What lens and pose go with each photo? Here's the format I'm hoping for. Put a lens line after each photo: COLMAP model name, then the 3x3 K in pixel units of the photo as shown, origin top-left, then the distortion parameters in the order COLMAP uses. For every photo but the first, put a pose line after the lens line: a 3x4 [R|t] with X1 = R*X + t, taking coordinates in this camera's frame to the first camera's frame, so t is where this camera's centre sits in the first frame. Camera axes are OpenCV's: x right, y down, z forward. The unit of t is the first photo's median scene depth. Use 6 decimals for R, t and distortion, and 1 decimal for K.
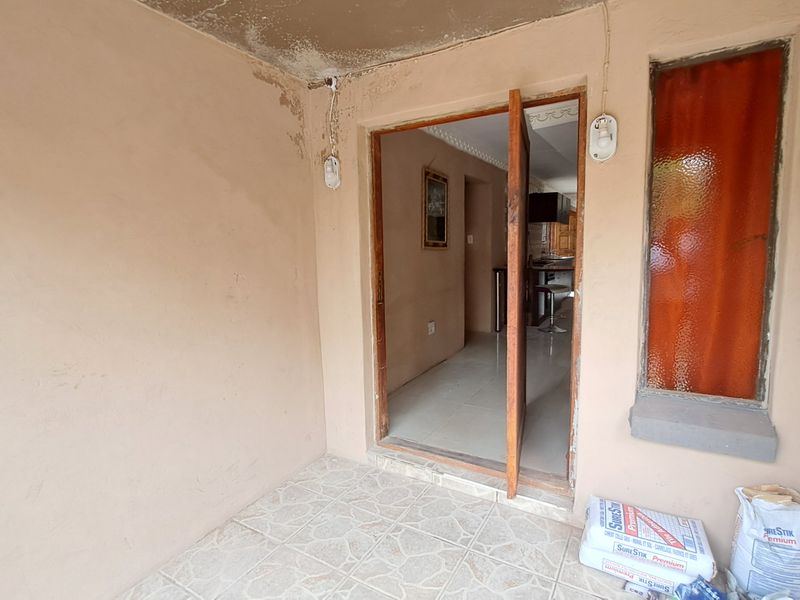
lens RADIAL K [[418.8, 0, 400.0], [0, 418.8, 300.0], [0, 0, 1]] dist [-0.001941, -0.000546]
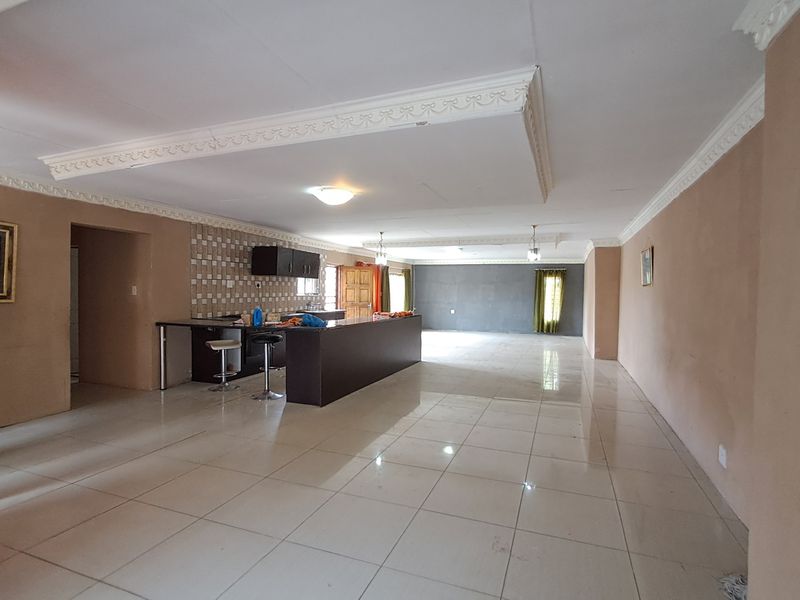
lens RADIAL K [[418.8, 0, 400.0], [0, 418.8, 300.0], [0, 0, 1]] dist [-0.001941, -0.000546]
pose [[0.985973, 0.029240, 0.164323, 0.608271], [-0.010747, 0.993613, -0.112325, -0.024009], [-0.166558, 0.108984, 0.979990, -0.027167]]
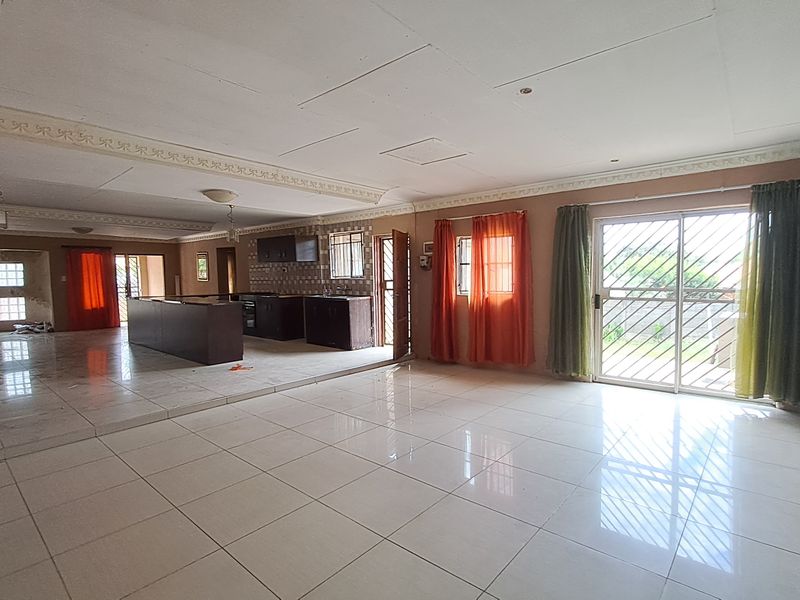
lens RADIAL K [[418.8, 0, 400.0], [0, 418.8, 300.0], [0, 0, 1]] dist [-0.001941, -0.000546]
pose [[-0.178101, 0.080254, -0.980734, 1.848706], [-0.111005, 0.988668, 0.101062, -0.301107], [0.977731, 0.126866, -0.167174, 1.967912]]
